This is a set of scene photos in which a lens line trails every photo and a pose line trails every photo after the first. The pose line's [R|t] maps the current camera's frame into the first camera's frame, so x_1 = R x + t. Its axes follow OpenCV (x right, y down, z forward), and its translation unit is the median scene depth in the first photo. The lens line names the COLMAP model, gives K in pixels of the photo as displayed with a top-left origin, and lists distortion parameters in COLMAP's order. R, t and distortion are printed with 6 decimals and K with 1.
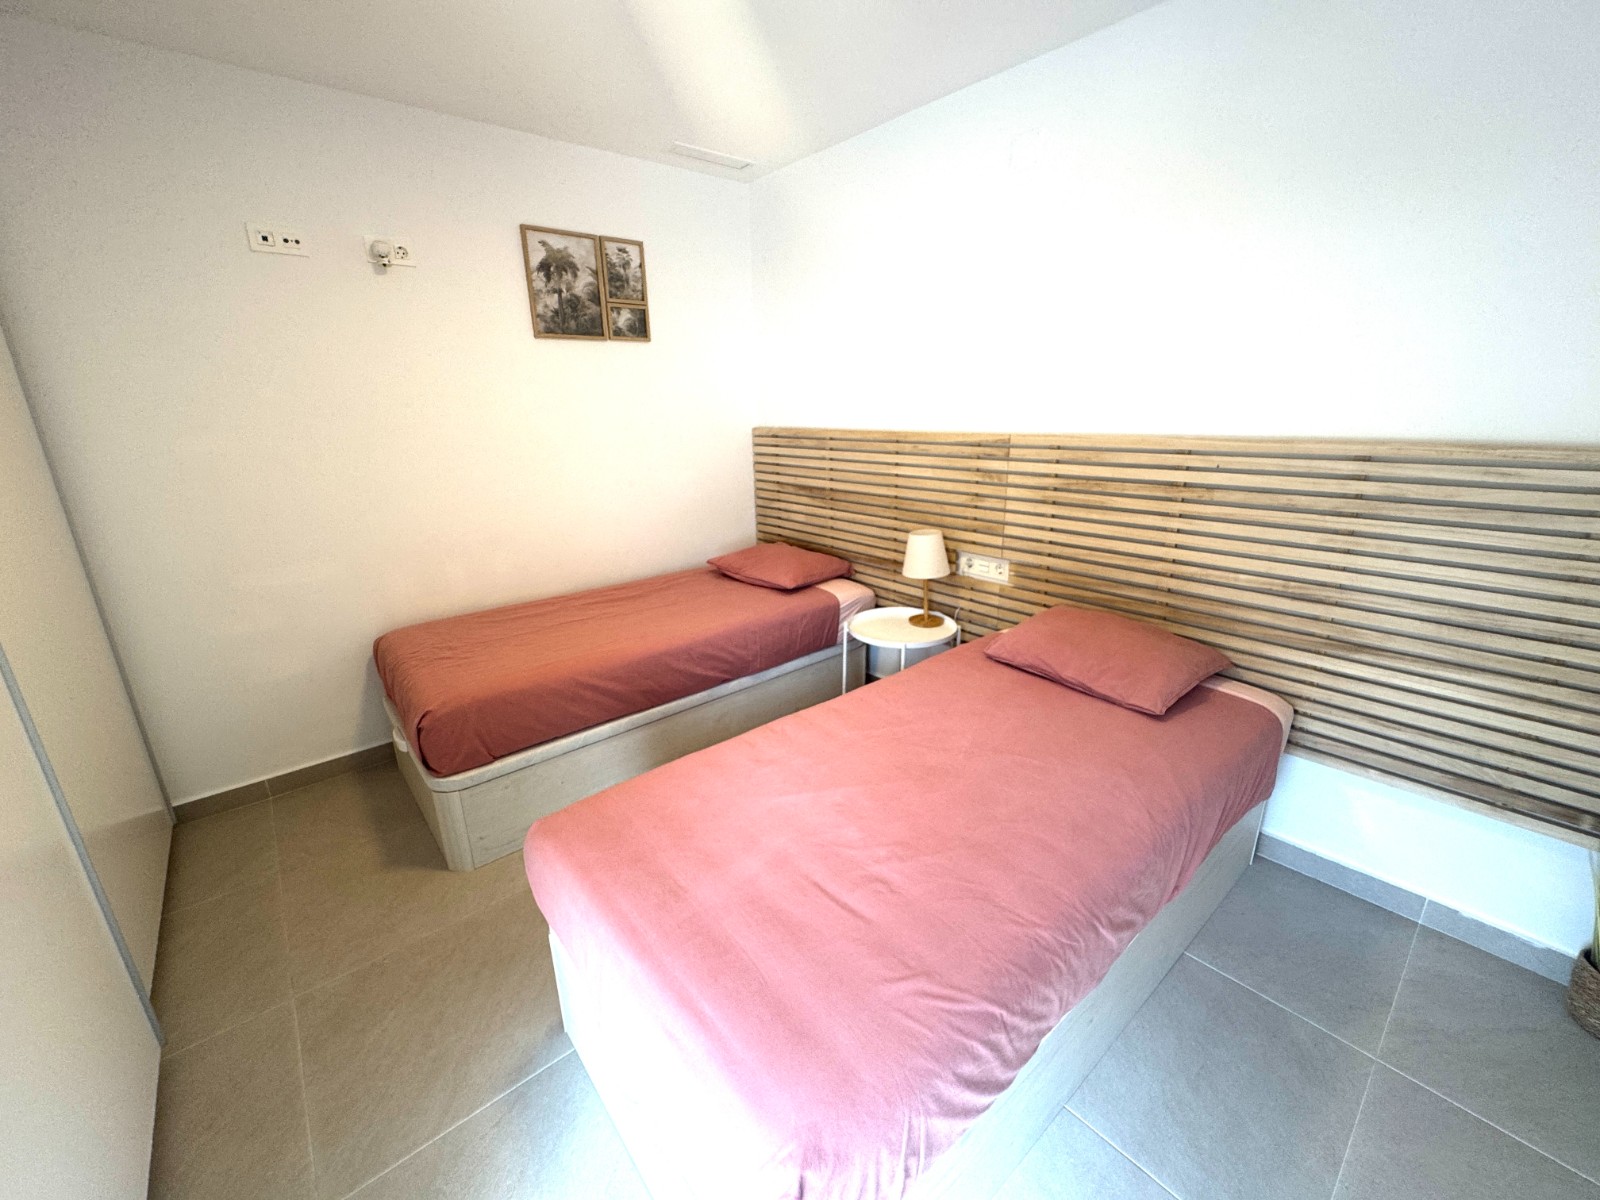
lens RADIAL K [[645.4, 0, 803.1], [0, 645.4, 595.0], [0, 0, 1]] dist [-0.000282, 0.000012]
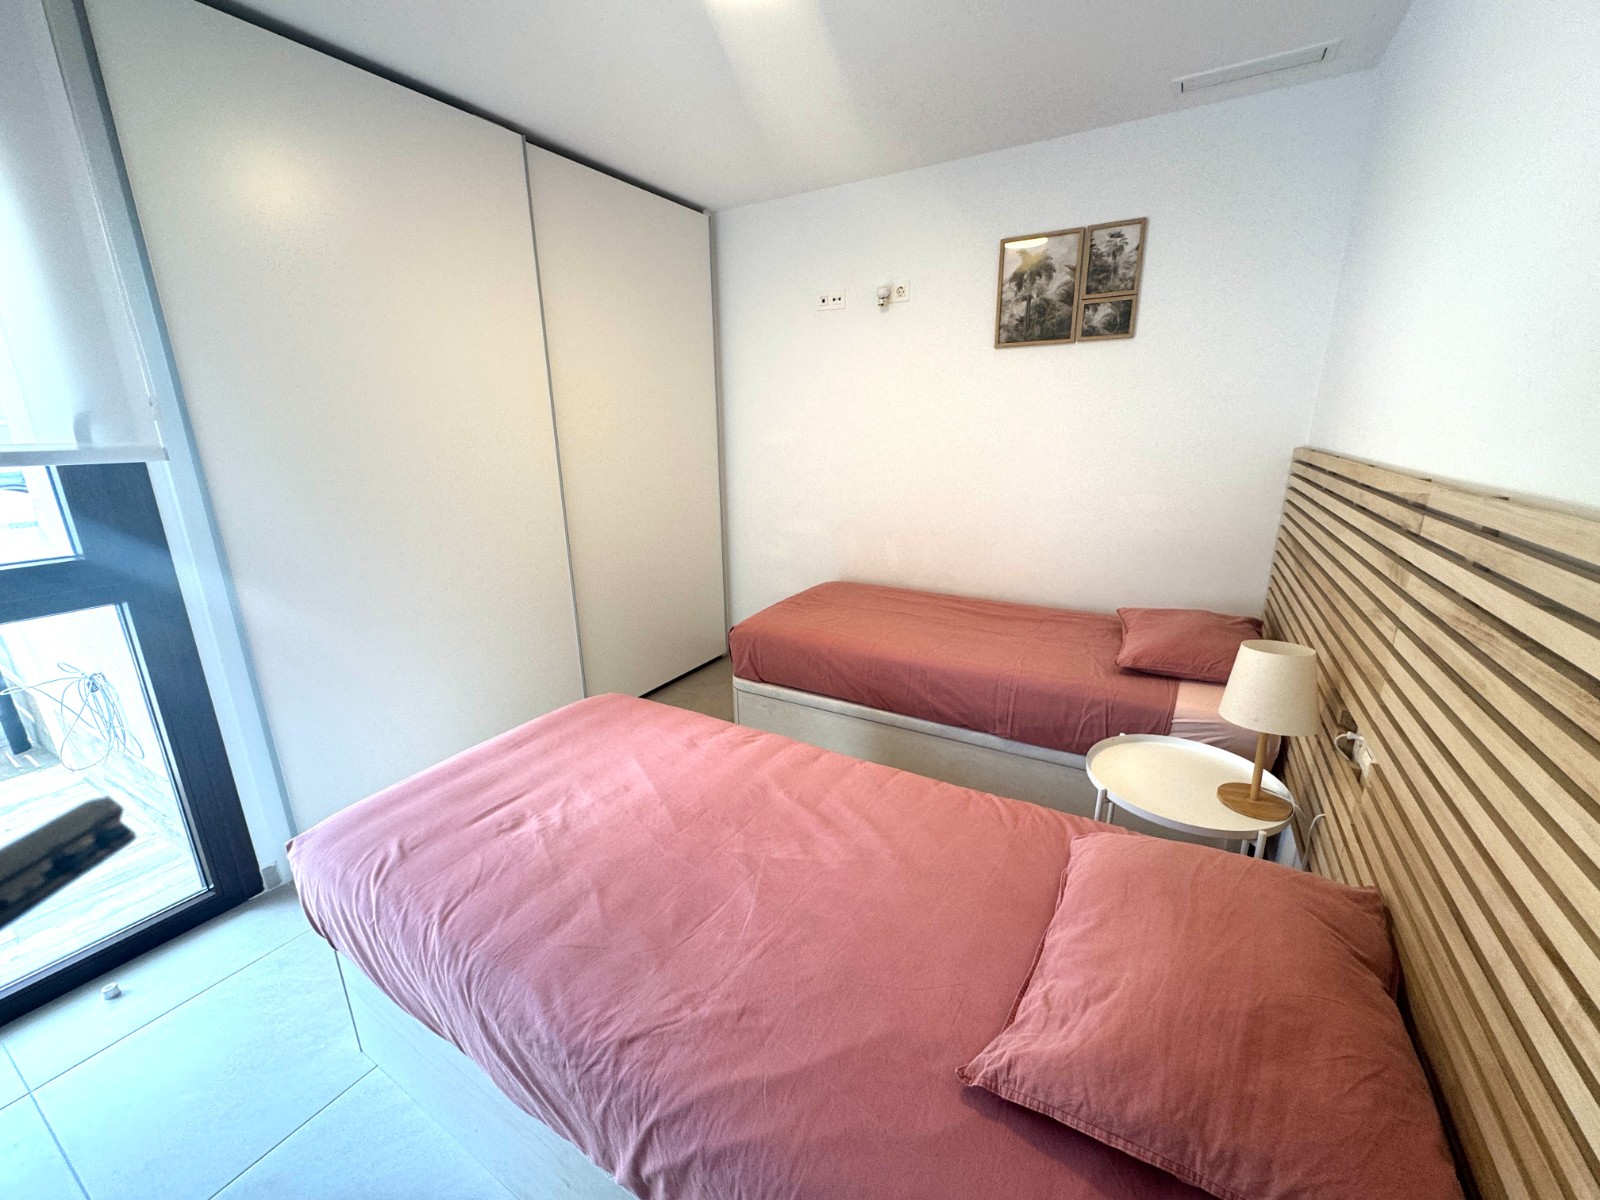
lens RADIAL K [[642.2, 0, 800.0], [0, 642.2, 600.0], [0, 0, 1]] dist [-0.002947, -0.000057]
pose [[0.327862, 0.269078, -0.905596, 0.514176], [-0.262929, 0.946697, 0.186100, -0.125323], [0.907400, 0.177092, 0.381134, 0.392433]]
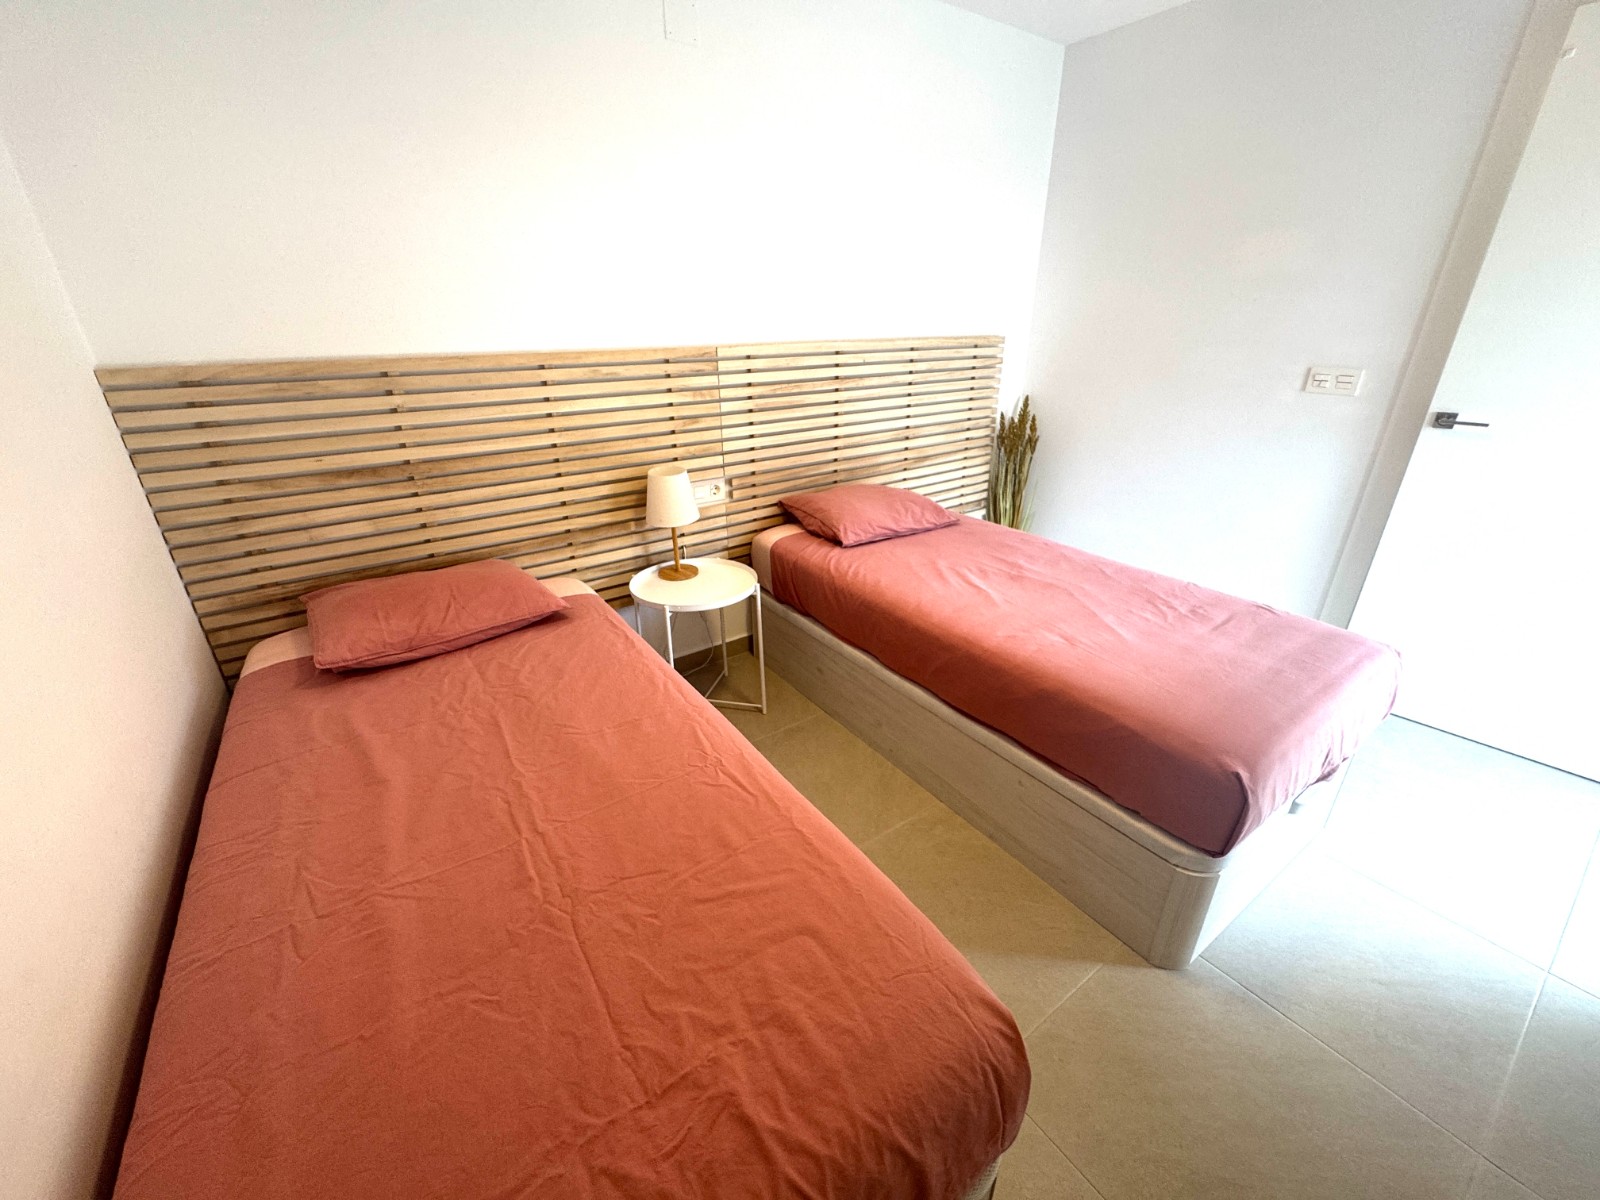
lens RADIAL K [[642.2, 0, 800.0], [0, 642.2, 600.0], [0, 0, 1]] dist [-0.002947, -0.000057]
pose [[0.092700, -0.386505, 0.917617, -0.591460], [0.288151, 0.892564, 0.346842, -0.175815], [-0.953088, 0.232260, 0.194112, 0.663055]]
